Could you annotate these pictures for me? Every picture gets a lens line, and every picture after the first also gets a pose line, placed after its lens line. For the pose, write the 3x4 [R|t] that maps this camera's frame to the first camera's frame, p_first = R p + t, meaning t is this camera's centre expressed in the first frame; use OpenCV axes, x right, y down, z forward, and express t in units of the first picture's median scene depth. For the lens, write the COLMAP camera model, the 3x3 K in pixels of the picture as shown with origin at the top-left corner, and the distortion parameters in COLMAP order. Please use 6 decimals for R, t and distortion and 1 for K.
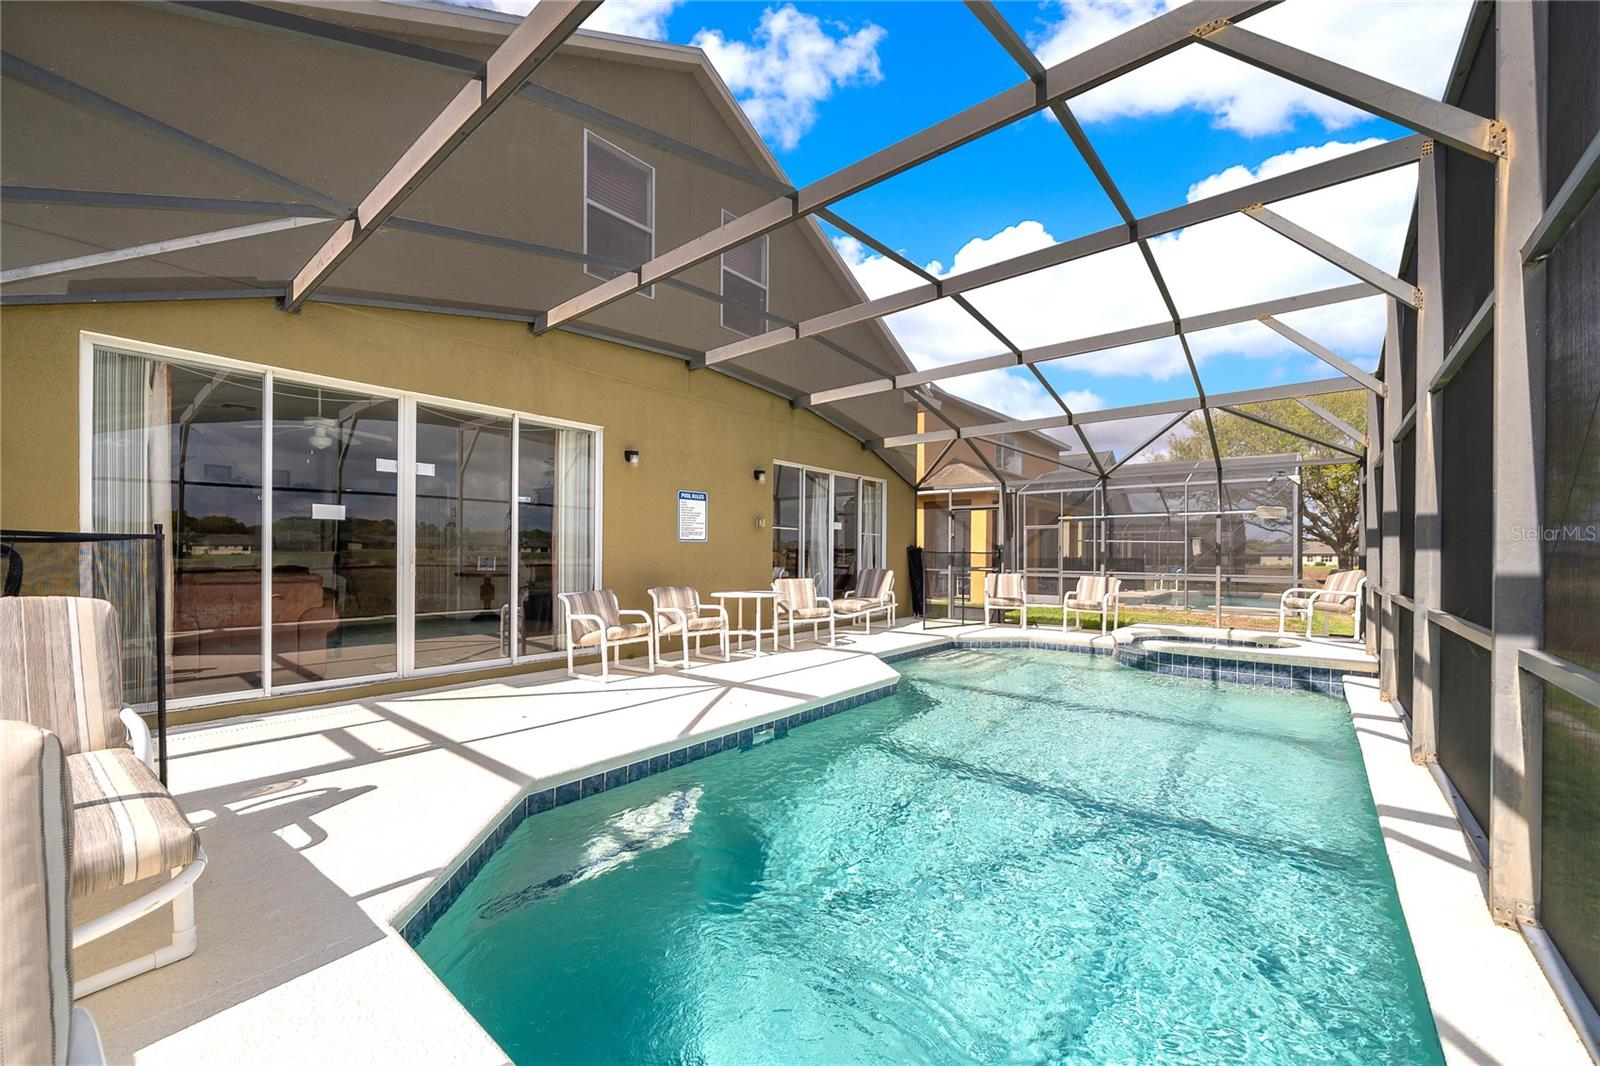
lens RADIAL K [[621.0, 0, 809.2], [0, 621.0, 548.5], [0, 0, 1]] dist [-0.000023, -0.000591]
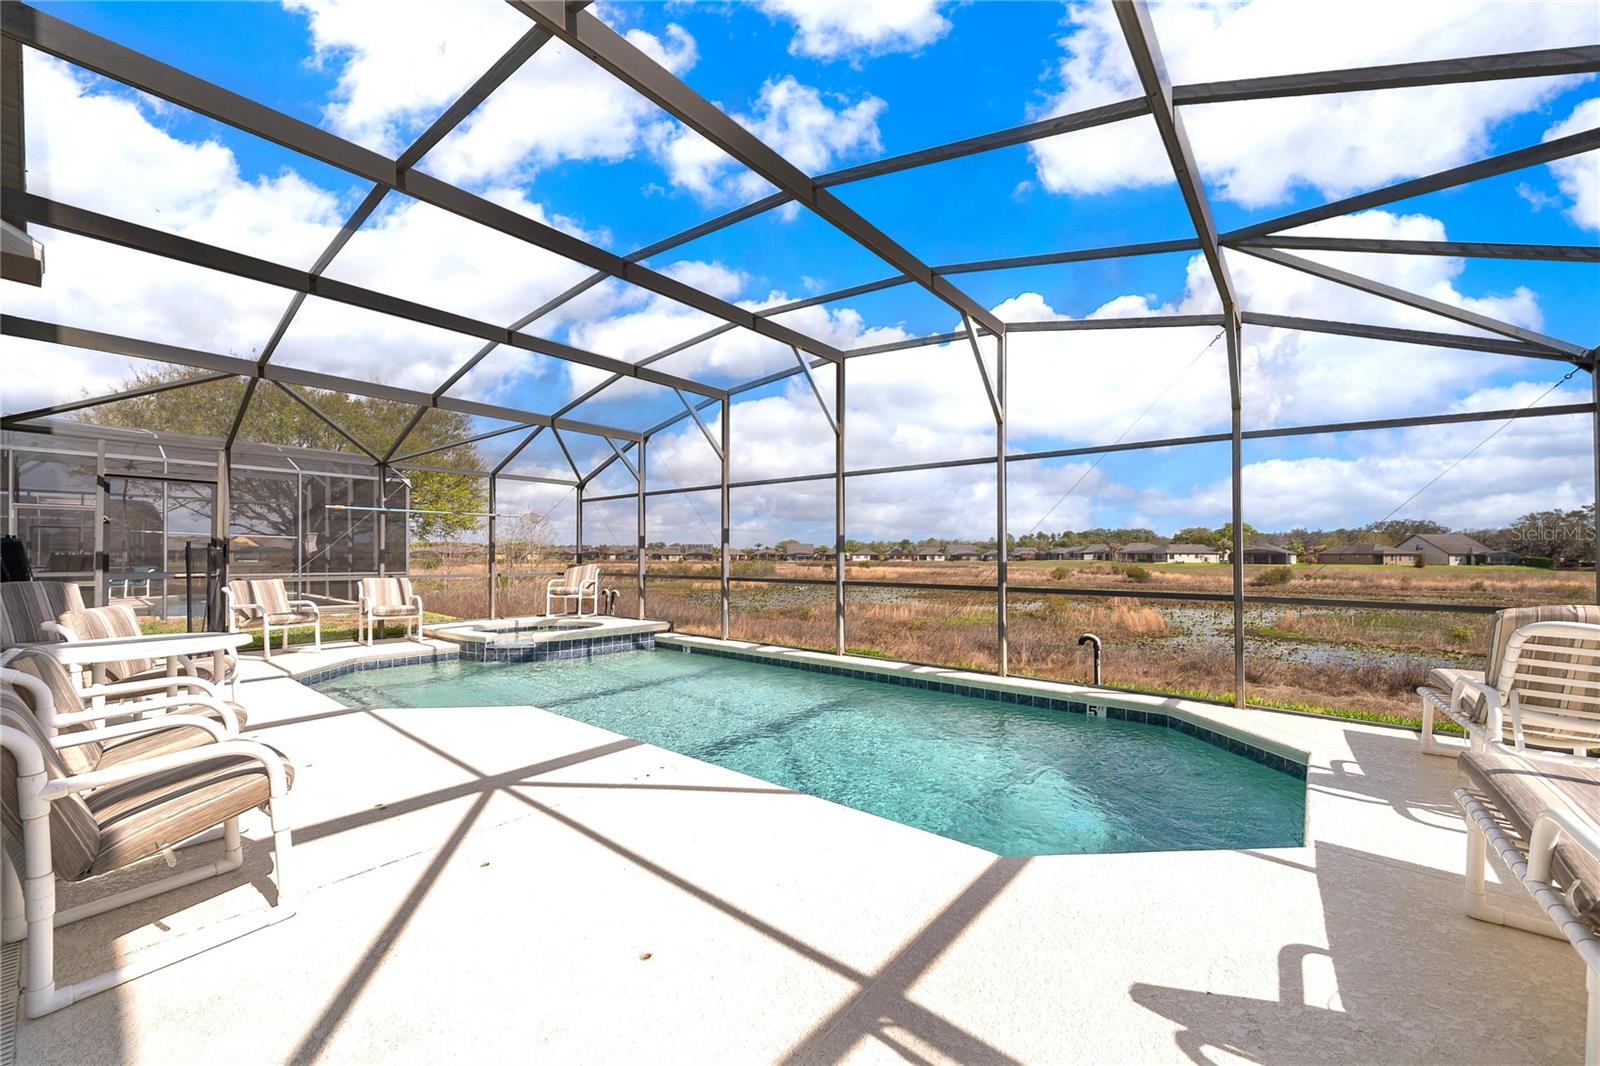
lens RADIAL K [[621.0, 0, 789.5], [0, 621.0, 540.5], [0, 0, 1]] dist [-0.000023, -0.000591]
pose [[0.016167, 0.019372, 0.999682, -0.576471], [-0.013475, 0.999726, -0.019155, 0.002125], [-0.999778, -0.013162, 0.016423, 0.595076]]
